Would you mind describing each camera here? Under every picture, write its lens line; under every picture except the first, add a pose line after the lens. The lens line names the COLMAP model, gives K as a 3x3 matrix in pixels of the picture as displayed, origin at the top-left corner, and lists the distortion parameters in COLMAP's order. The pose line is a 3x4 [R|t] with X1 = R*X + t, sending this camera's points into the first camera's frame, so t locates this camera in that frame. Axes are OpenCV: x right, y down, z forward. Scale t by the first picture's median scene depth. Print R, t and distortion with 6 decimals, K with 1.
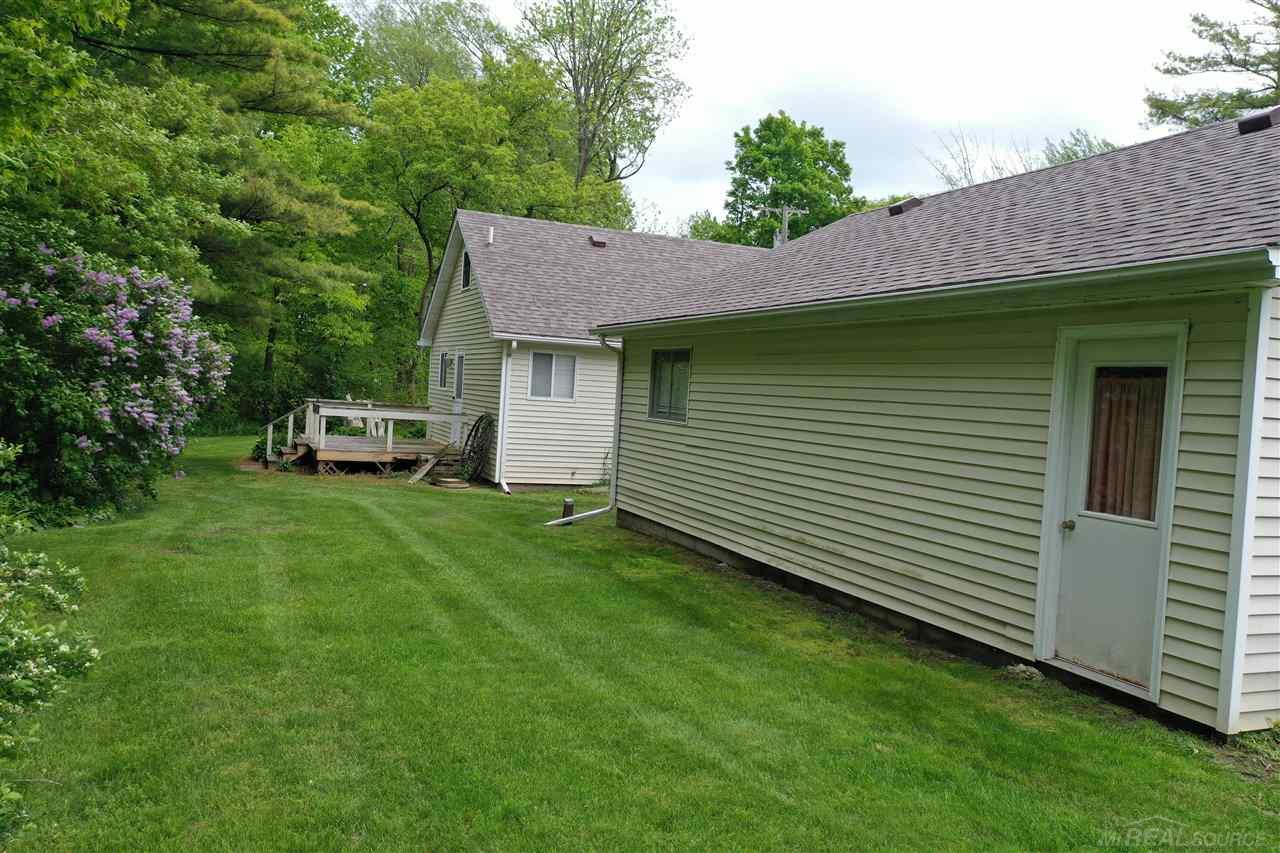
lens RADIAL K [[1001.1, 0, 640.0], [0, 1001.1, 426.5], [0, 0, 1]] dist [0.001418, -0.005988]
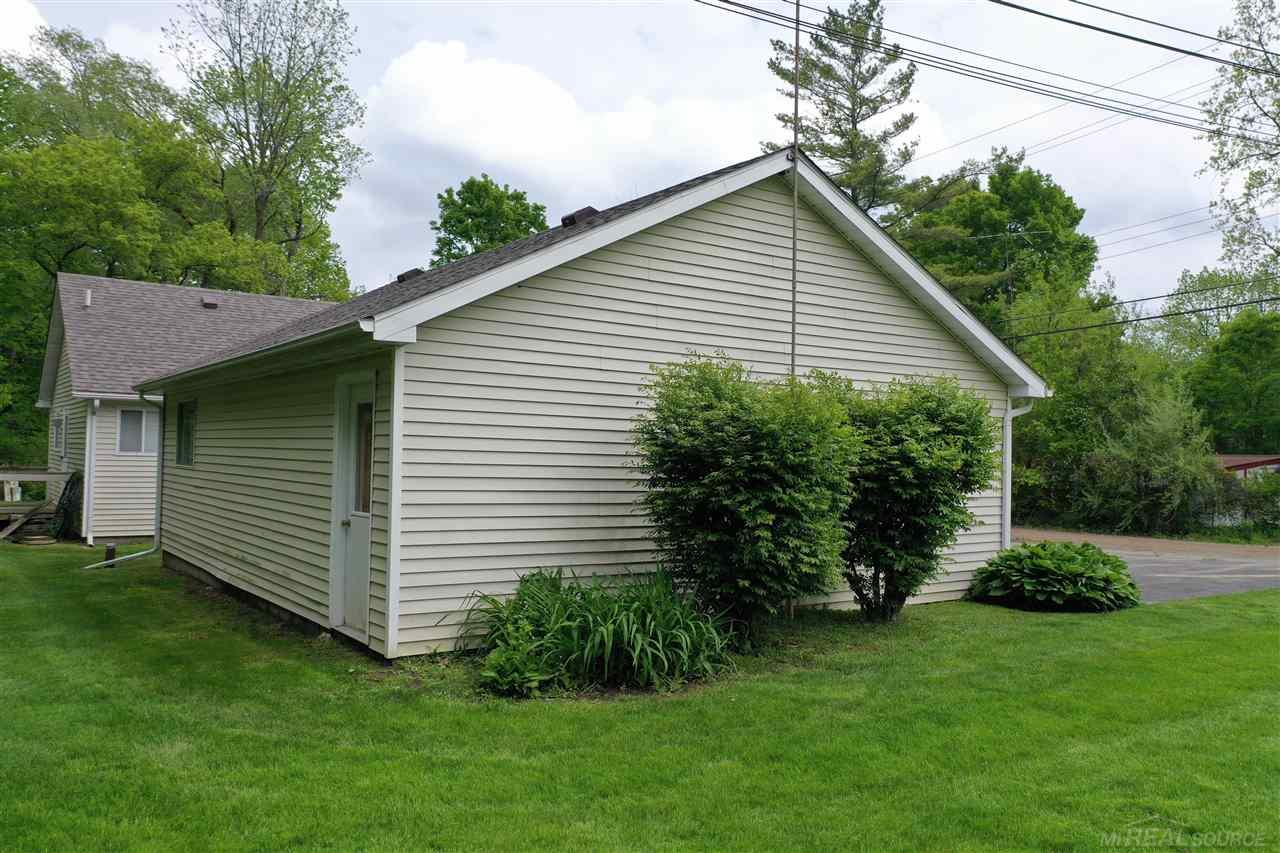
lens RADIAL K [[1001.1, 0, 640.0], [0, 1001.1, 426.5], [0, 0, 1]] dist [0.001418, -0.005988]
pose [[0.971330, -0.032142, 0.235554, 0.151751], [0.044765, 0.997823, -0.048437, 0.015843], [-0.233484, 0.057593, 0.970653, -0.120668]]
